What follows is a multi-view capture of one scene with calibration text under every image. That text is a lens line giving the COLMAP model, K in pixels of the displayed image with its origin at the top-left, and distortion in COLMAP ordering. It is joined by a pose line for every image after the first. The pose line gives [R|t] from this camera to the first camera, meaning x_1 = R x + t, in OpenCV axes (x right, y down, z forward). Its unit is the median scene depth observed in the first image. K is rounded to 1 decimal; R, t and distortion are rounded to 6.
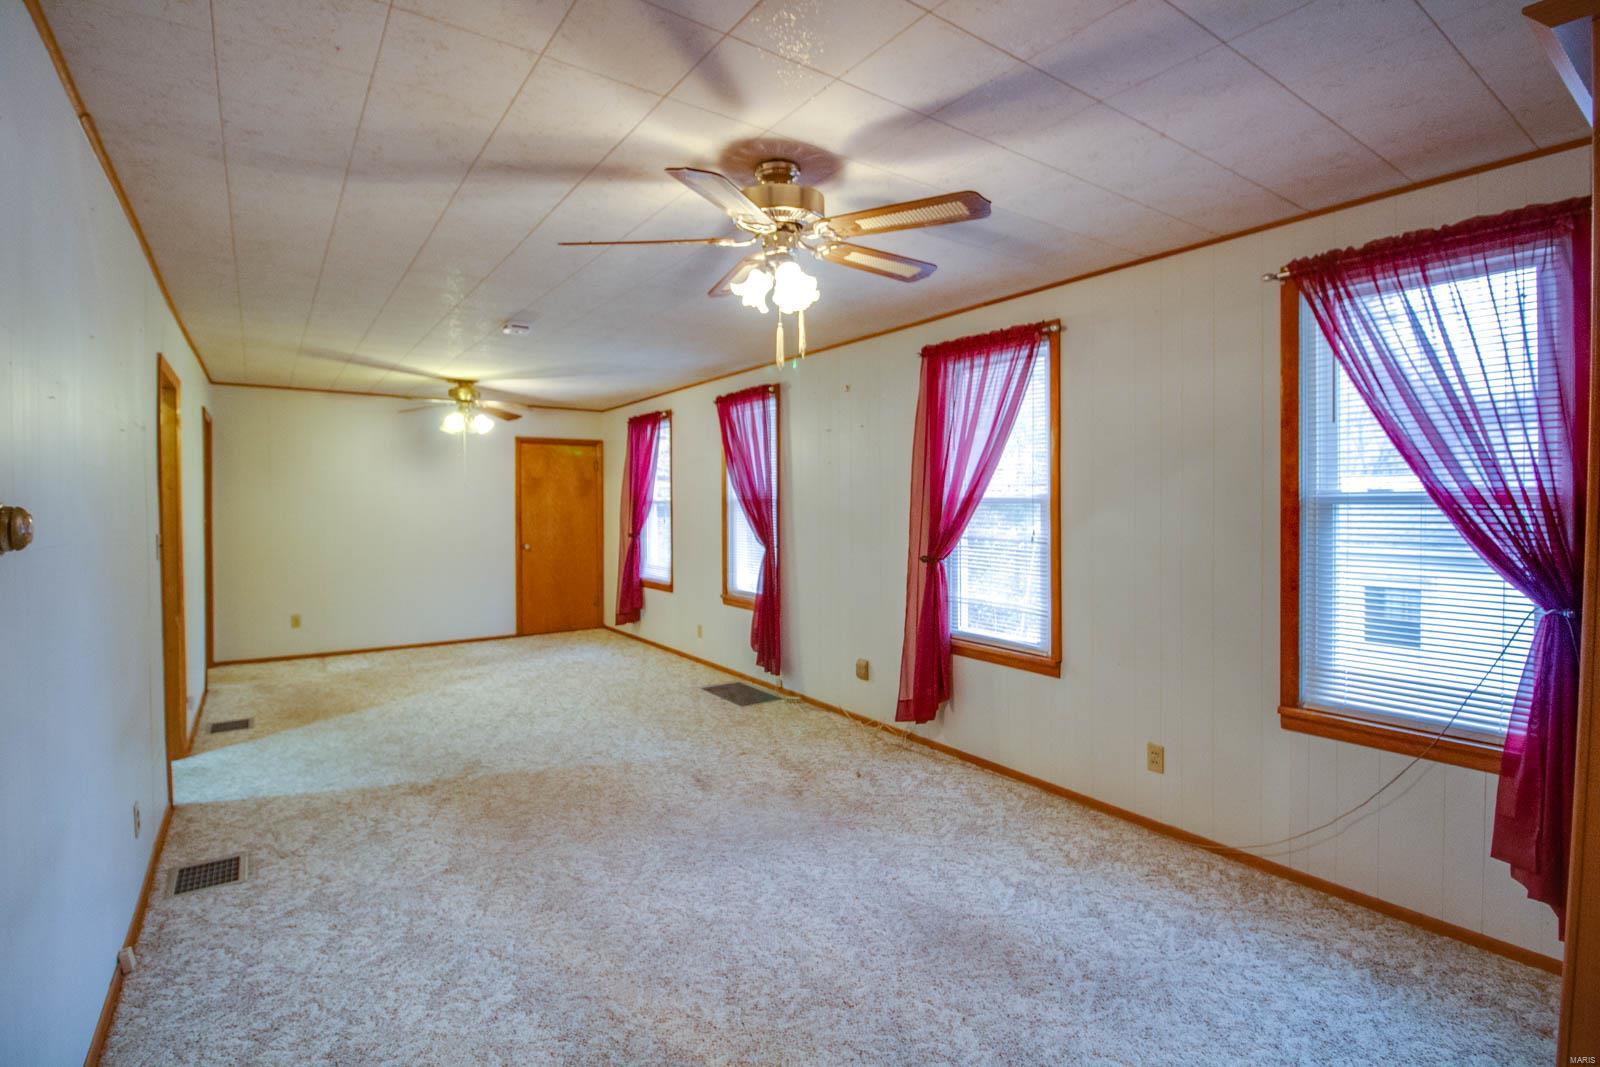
lens RADIAL K [[744.3, 0, 799.9], [0, 744.3, 508.8], [0, 0, 1]] dist [-0.000879, -0.014219]
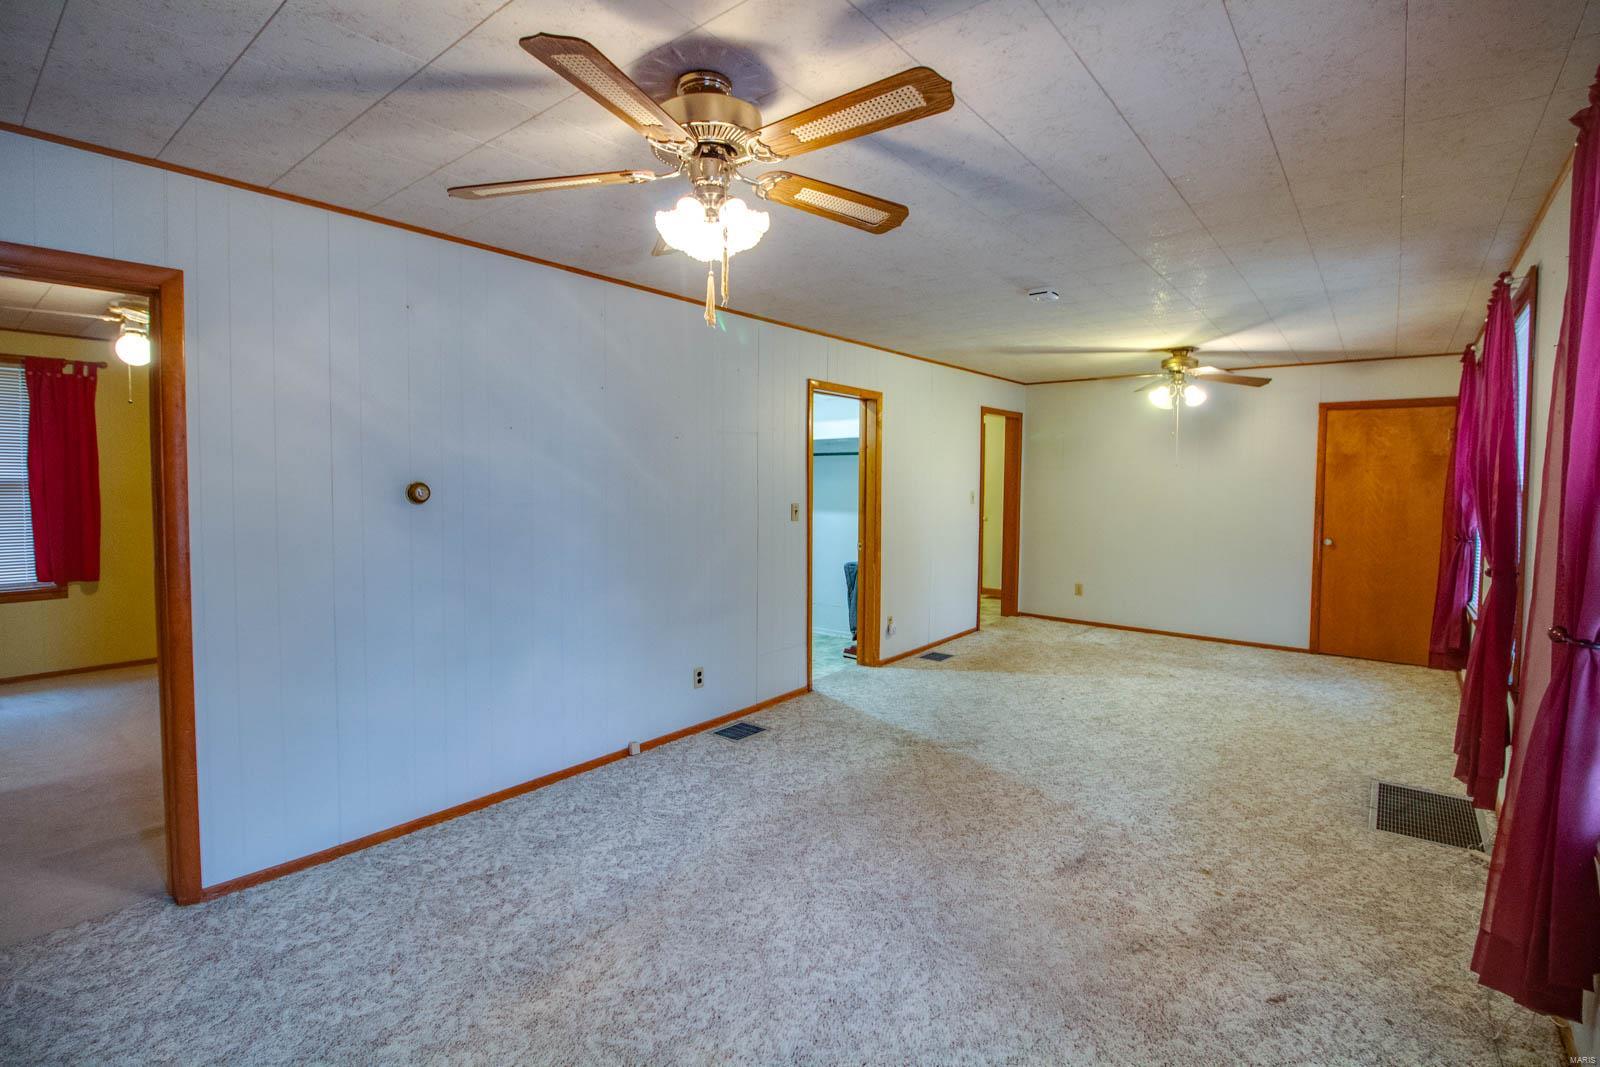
lens RADIAL K [[744.3, 0, 799.9], [0, 744.3, 508.8], [0, 0, 1]] dist [-0.000879, -0.014219]
pose [[0.268381, 0.044041, -0.962306, 0.519555], [-0.019485, 0.998998, 0.040286, -0.011287], [0.963116, 0.007938, 0.268971, 0.562057]]
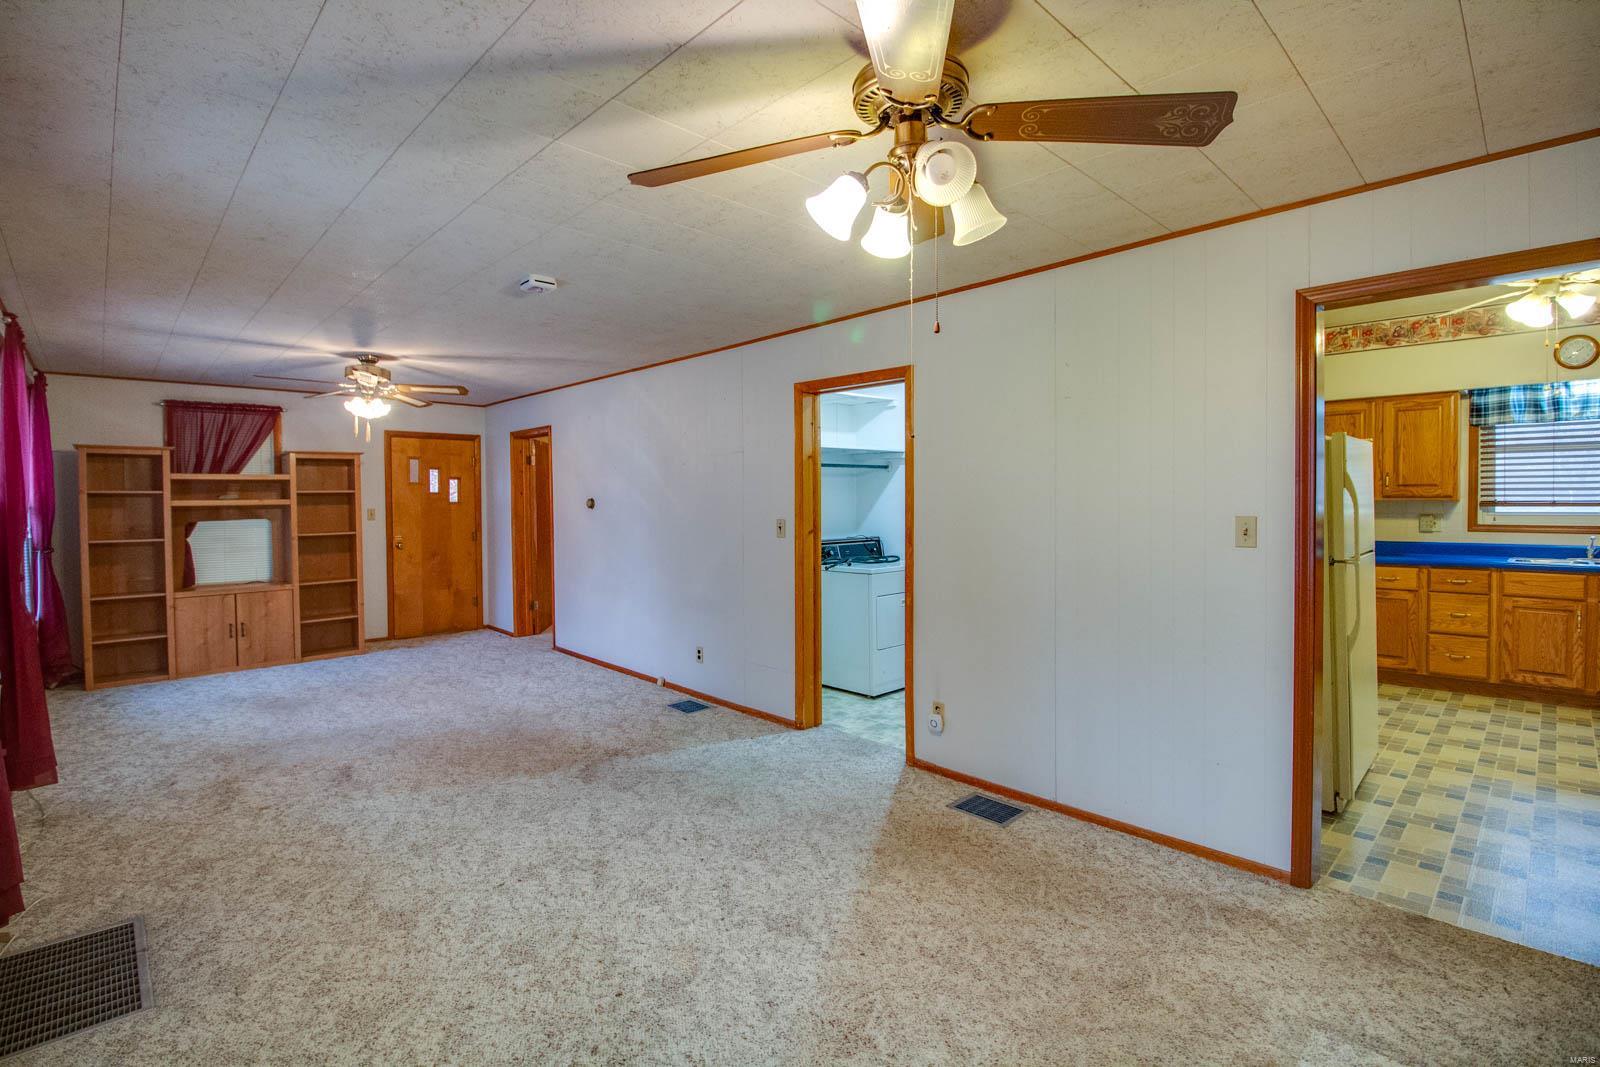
lens RADIAL K [[744.3, 0, 799.9], [0, 744.3, 508.8], [0, 0, 1]] dist [-0.000879, -0.014219]
pose [[-0.990250, 0.016736, -0.138295, -0.655719], [0.012230, 0.999368, 0.033369, -0.027781], [0.138766, 0.031353, -0.989829, 2.216214]]
